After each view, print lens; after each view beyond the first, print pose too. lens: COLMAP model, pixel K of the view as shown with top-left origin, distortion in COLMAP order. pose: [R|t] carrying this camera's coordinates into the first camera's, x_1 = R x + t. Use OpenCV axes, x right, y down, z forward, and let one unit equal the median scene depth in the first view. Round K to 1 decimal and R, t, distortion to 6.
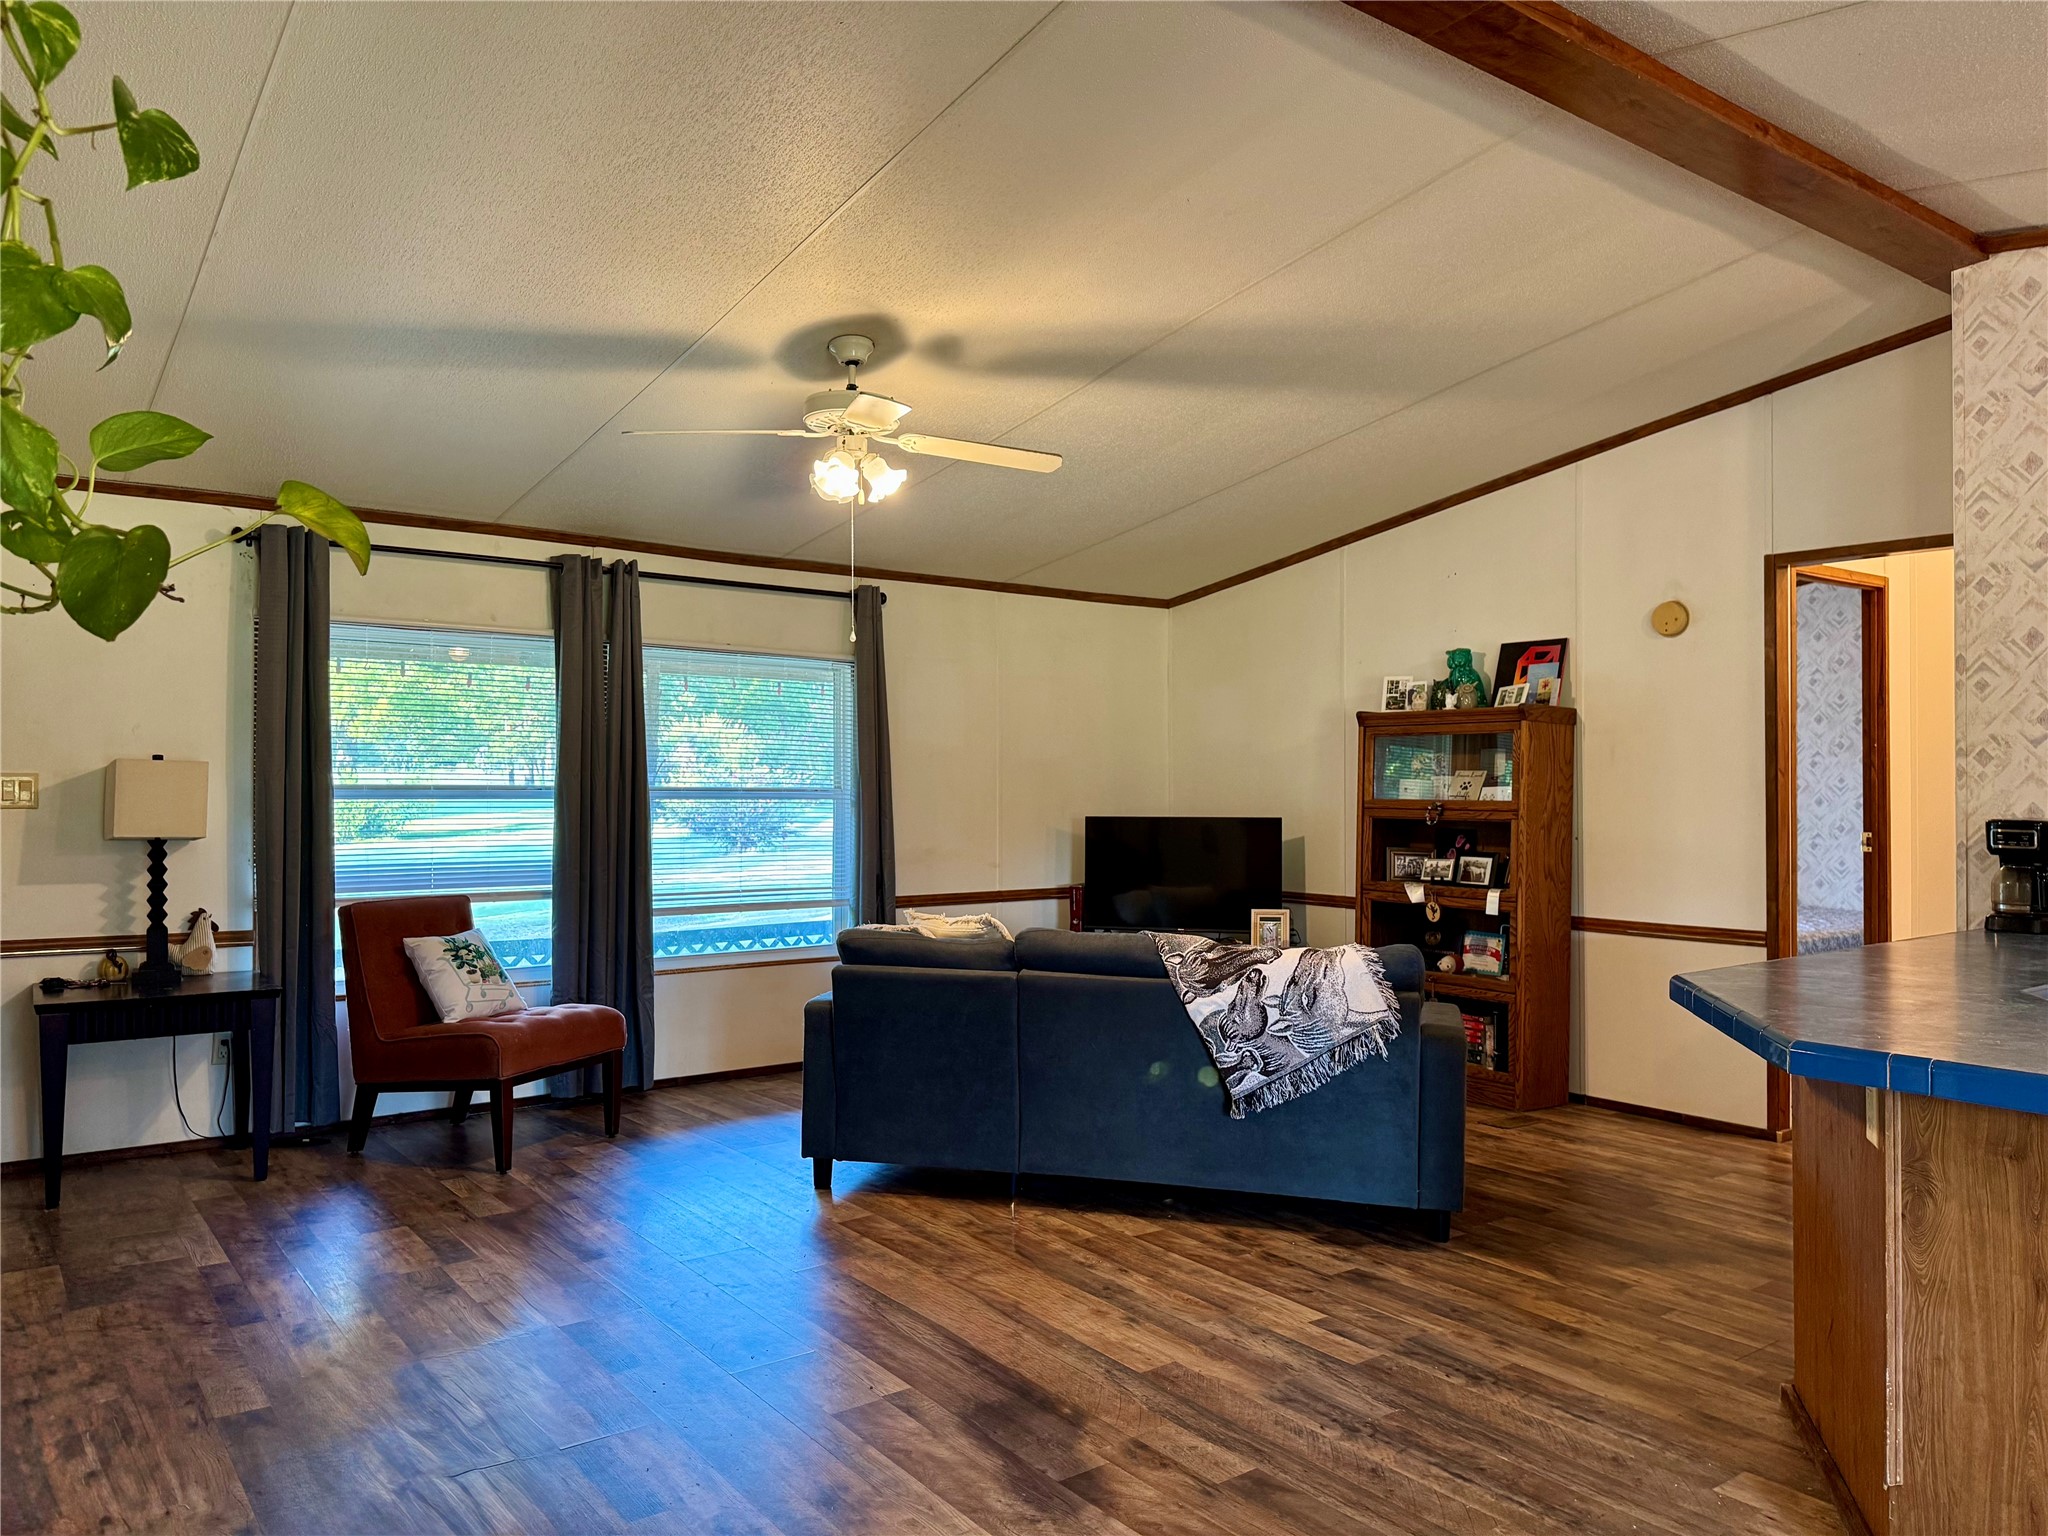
lens RADIAL K [[1433.6, 0, 1018.5], [0, 1433.6, 774.6], [0, 0, 1]] dist [0.002479, -0.000156]
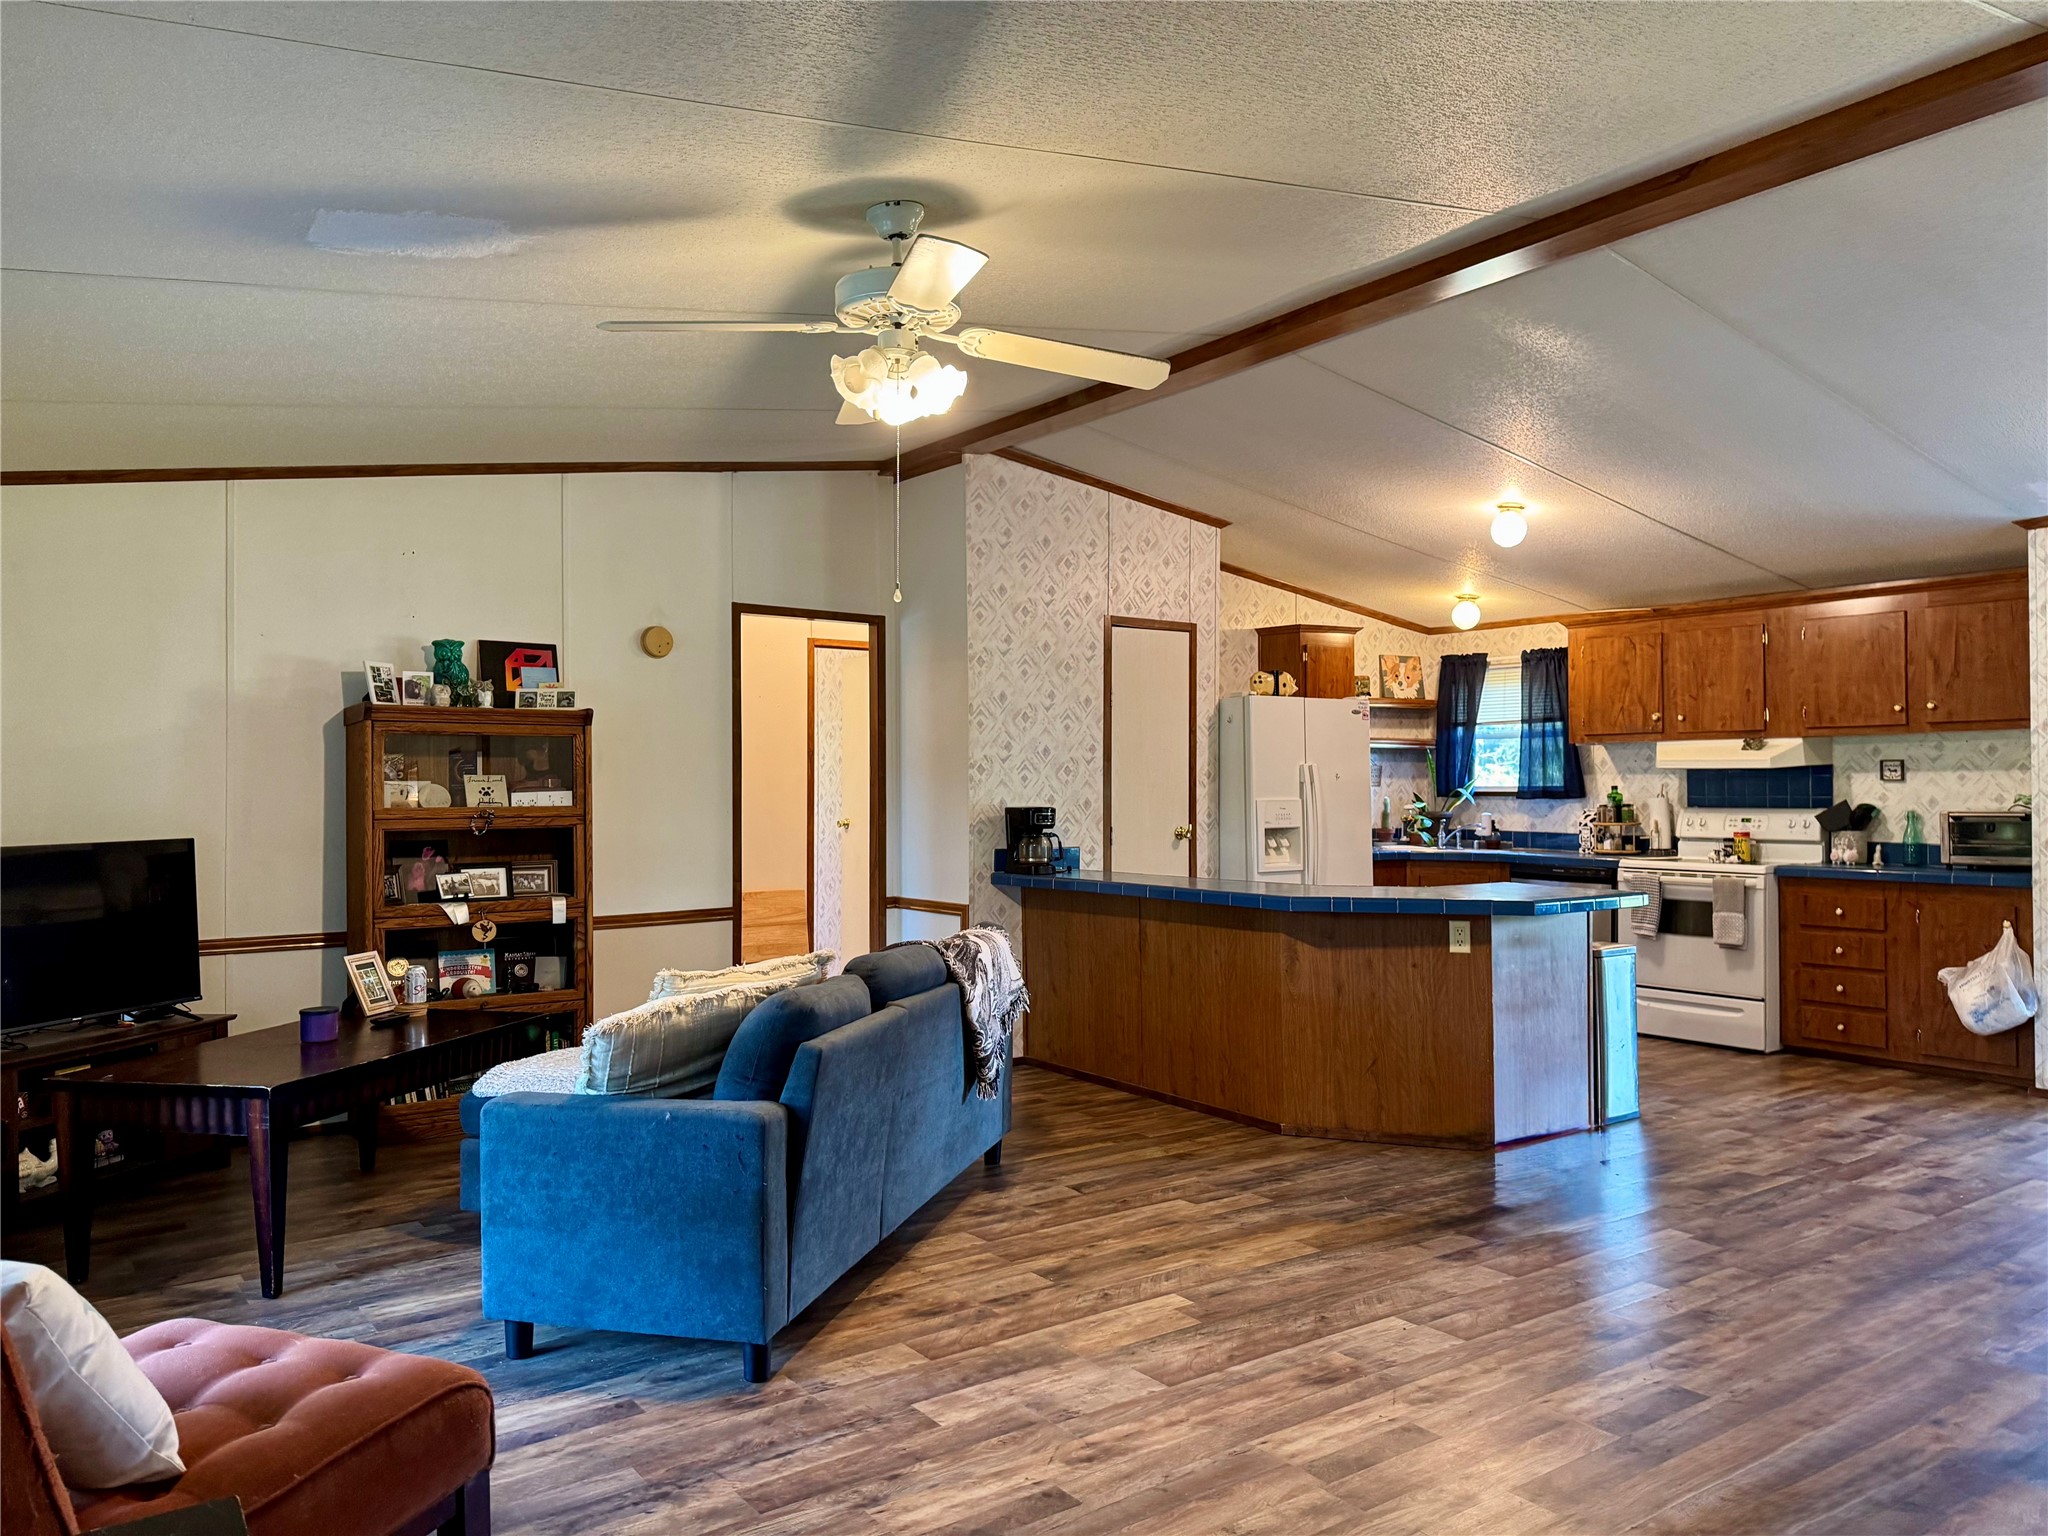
lens RADIAL K [[1448.7, 0, 1018.2], [0, 1448.7, 770.6], [0, 0, 1]] dist [0.132416, -0.209532]
pose [[0.001011, 0.005938, 0.999982, -0.974622], [-0.002441, 0.999979, -0.005936, -0.001388], [-0.999997, -0.002435, 0.001025, 1.007147]]
